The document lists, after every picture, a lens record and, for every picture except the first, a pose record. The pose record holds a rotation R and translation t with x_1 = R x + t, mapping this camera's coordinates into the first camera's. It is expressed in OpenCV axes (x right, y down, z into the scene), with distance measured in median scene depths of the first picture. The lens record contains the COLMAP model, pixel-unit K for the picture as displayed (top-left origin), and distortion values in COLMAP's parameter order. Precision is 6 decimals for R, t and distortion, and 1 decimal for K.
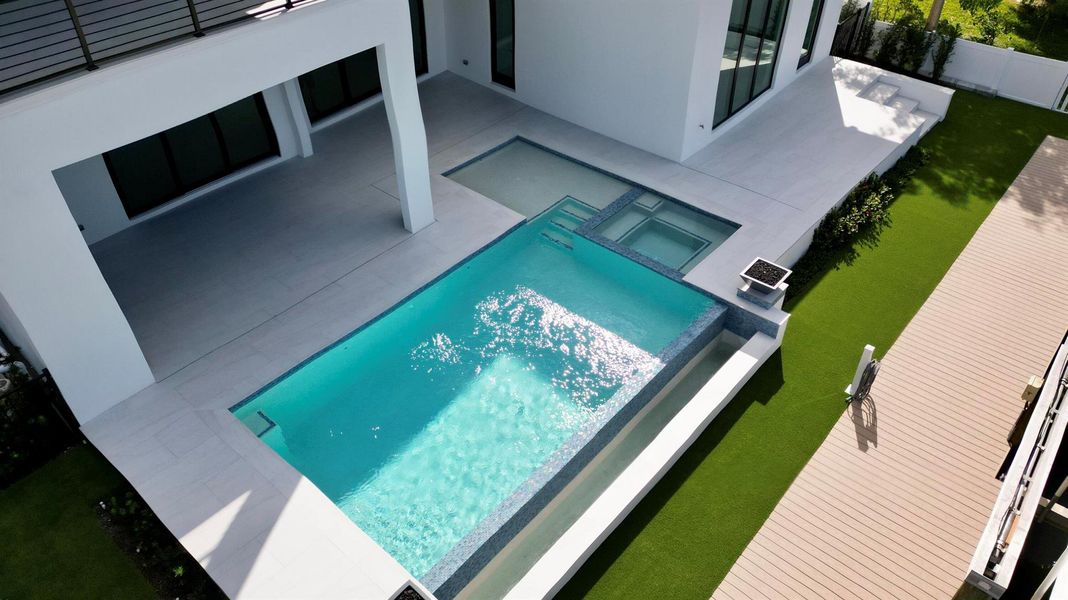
lens RADIAL K [[741.6, 0, 538.4], [0, 741.6, 296.8], [0, 0, 1]] dist [0.024774, -0.002558]
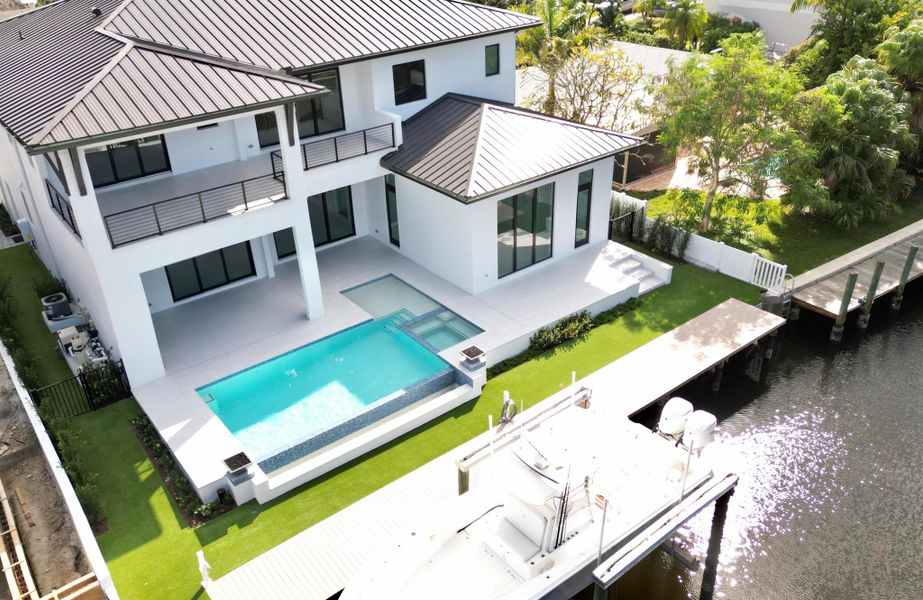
lens RADIAL K [[741.9, 0, 461.5], [0, 741.9, 300.0], [0, 0, 1]] dist [0.028500, -0.000861]
pose [[0.982725, 0.072218, -0.170398, 0.487113], [-0.102645, 0.978820, -0.177129, 0.146419], [0.153998, 0.191559, 0.969324, -0.714537]]
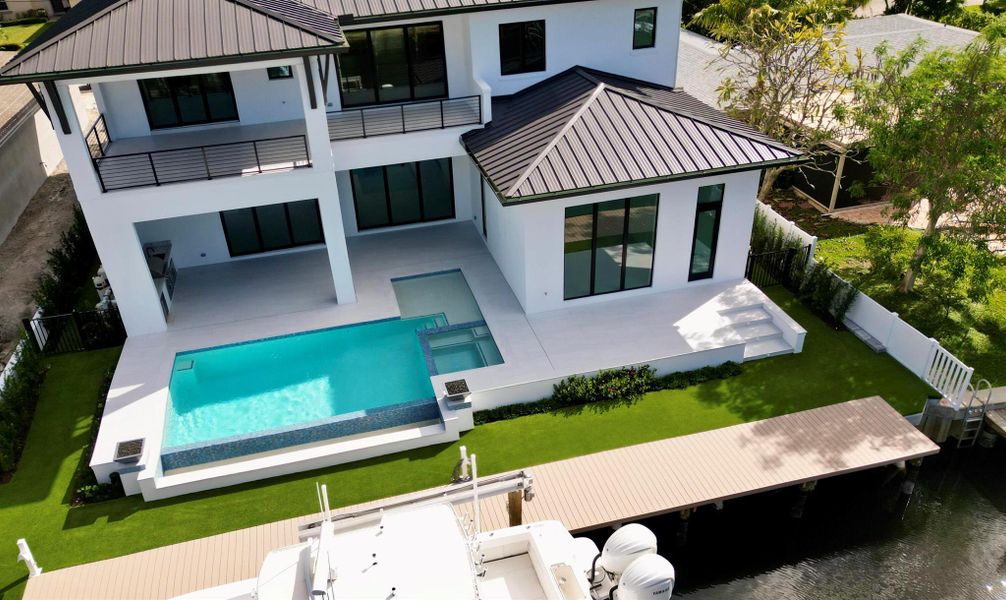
lens RADIAL K [[747.0, 0, 498.2], [0, 747.0, 298.3], [0, 0, 1]] dist [0.008424, 0.003072]
pose [[0.826656, 0.270254, -0.493561, 0.894763], [-0.342301, 0.937680, -0.059878, -0.114186], [0.446620, 0.218445, 0.867647, -0.281637]]
